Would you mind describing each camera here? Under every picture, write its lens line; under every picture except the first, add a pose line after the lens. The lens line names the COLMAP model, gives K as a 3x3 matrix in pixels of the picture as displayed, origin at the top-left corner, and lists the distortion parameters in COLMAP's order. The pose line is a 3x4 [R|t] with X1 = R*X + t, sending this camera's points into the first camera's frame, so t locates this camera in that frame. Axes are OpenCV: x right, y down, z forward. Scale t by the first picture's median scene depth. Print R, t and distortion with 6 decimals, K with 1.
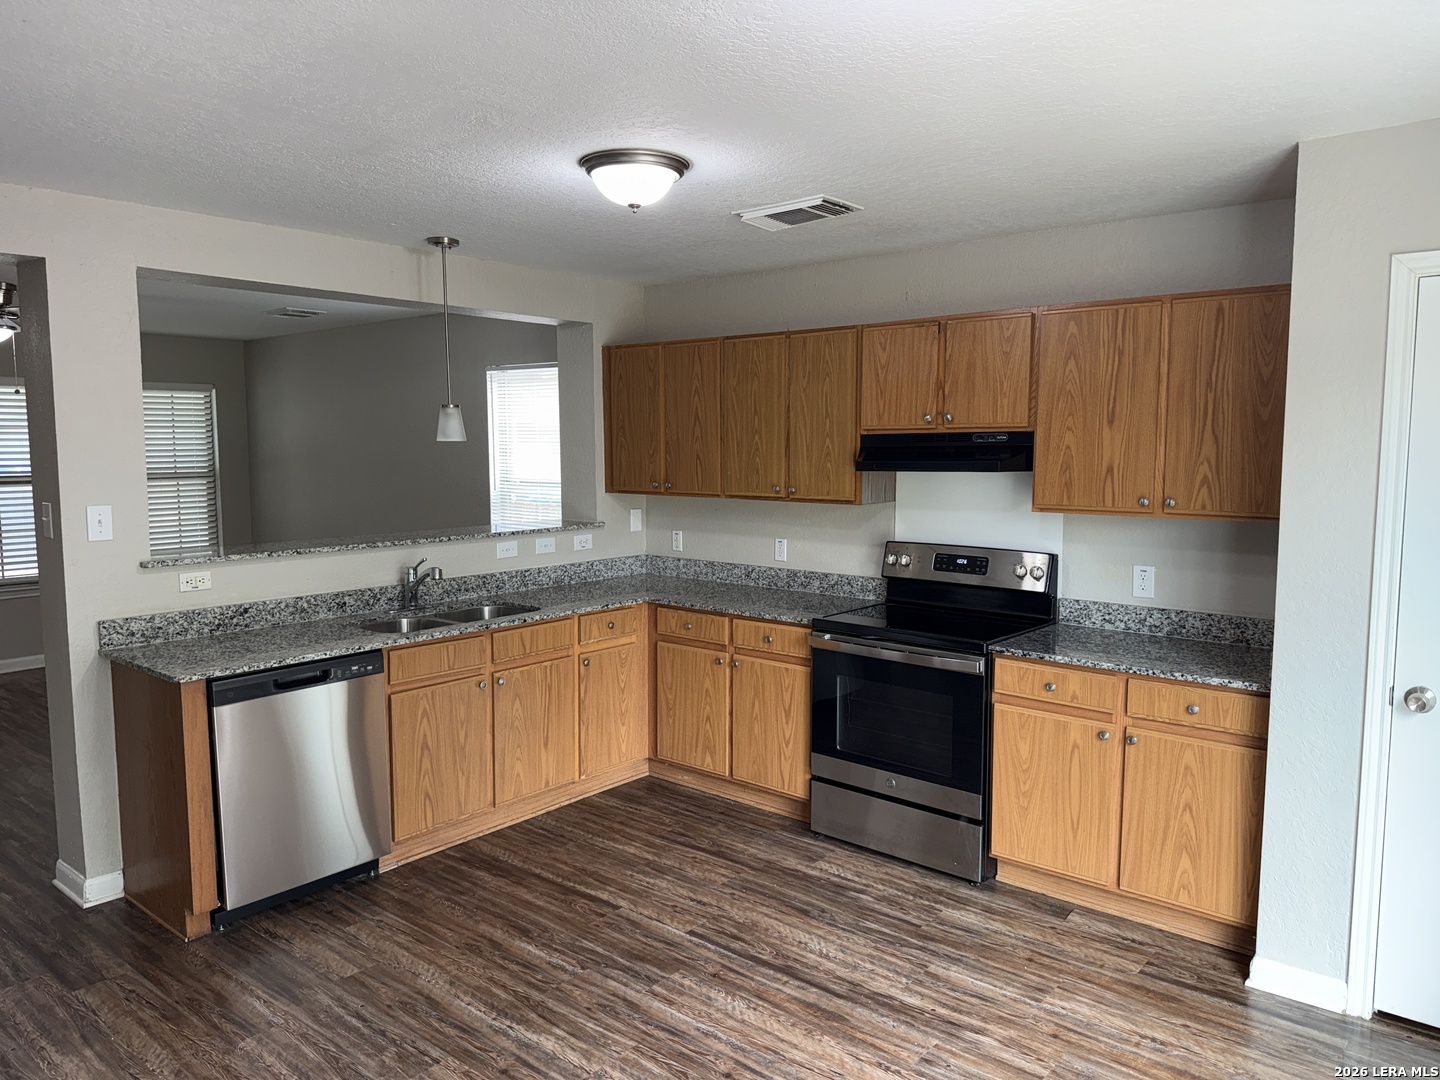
lens RADIAL K [[1021.0, 0, 732.6], [0, 1021.0, 529.0], [0, 0, 1]] dist [0.036312, -0.041926]
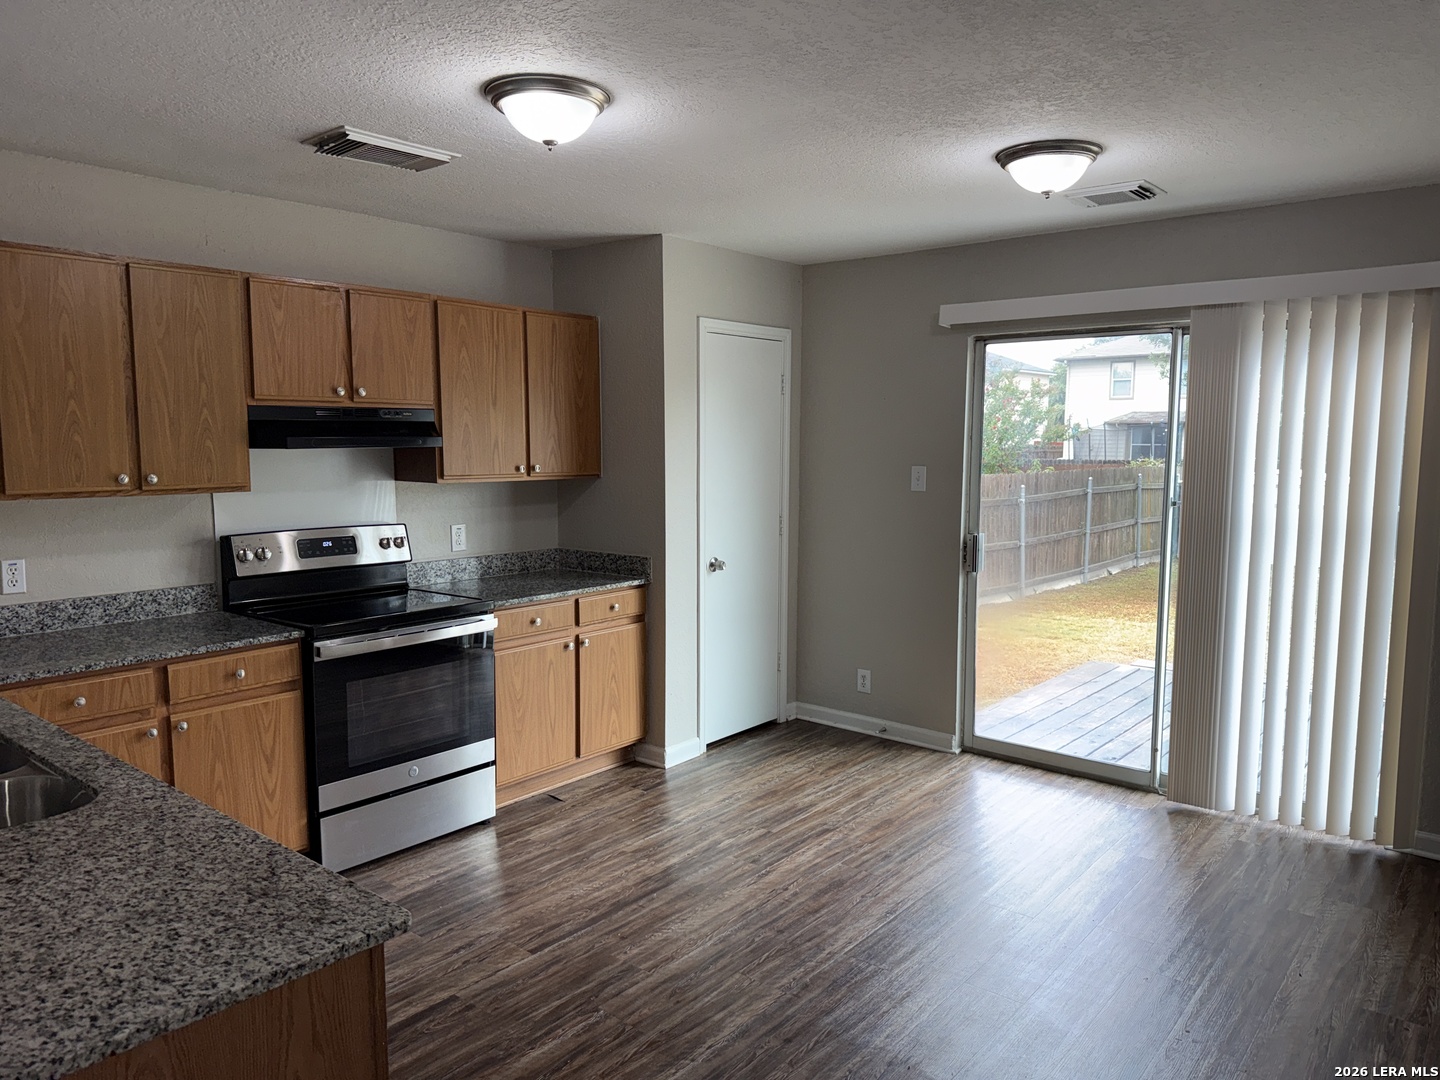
lens RADIAL K [[1021.0, 0, 724.9], [0, 1021.0, 549.2], [0, 0, 1]] dist [0.036312, -0.041926]
pose [[-0.019663, -0.111230, 0.993600, -0.871644], [0.082388, 0.990232, 0.112484, -0.048040], [-0.996406, 0.084072, -0.010307, 0.772351]]
